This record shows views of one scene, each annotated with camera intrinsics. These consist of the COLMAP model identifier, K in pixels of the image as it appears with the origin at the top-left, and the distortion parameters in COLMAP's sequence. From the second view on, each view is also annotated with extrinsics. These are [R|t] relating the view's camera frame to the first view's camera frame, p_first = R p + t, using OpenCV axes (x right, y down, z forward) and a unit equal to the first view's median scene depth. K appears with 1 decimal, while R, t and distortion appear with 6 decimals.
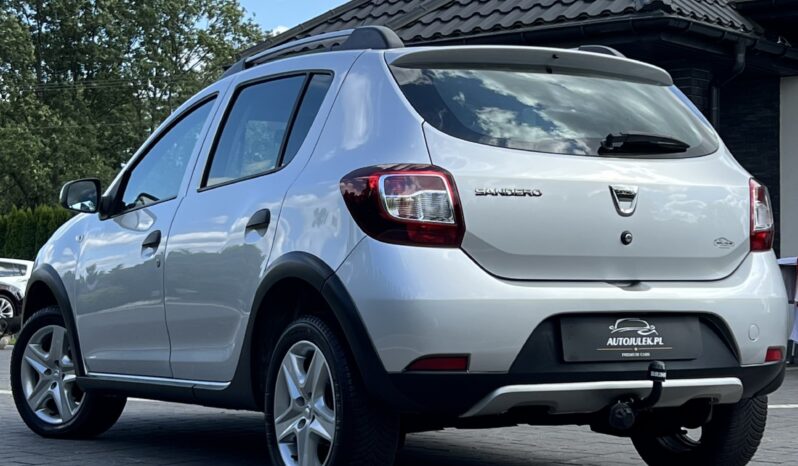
lens RADIAL K [[1625.8, 0, 402.8], [0, 1625.8, 229.8], [0, 0, 1]] dist [0.105190, 0.000000]
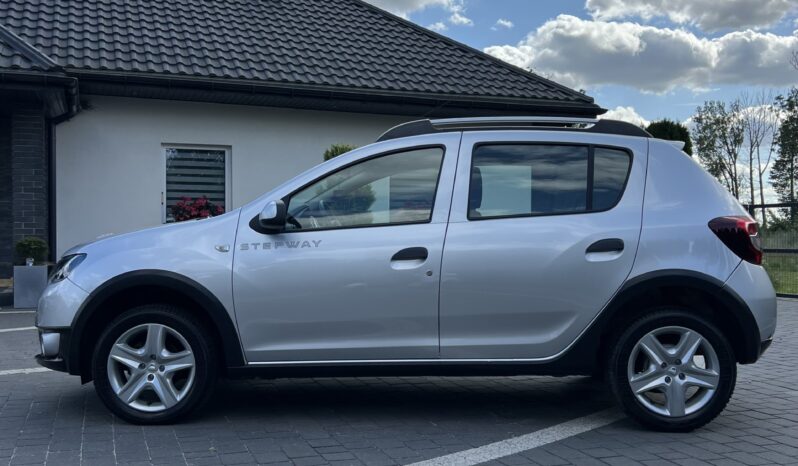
lens RADIAL K [[830.0, 0, 389.3], [0, 830.0, 264.7], [0, 0, 1]] dist [0.075178, 0.000000]
pose [[0.533190, -0.031149, 0.845422, -0.886828], [-0.030320, 0.997976, 0.055891, -0.026620], [-0.845452, -0.055434, 0.531167, 0.825465]]
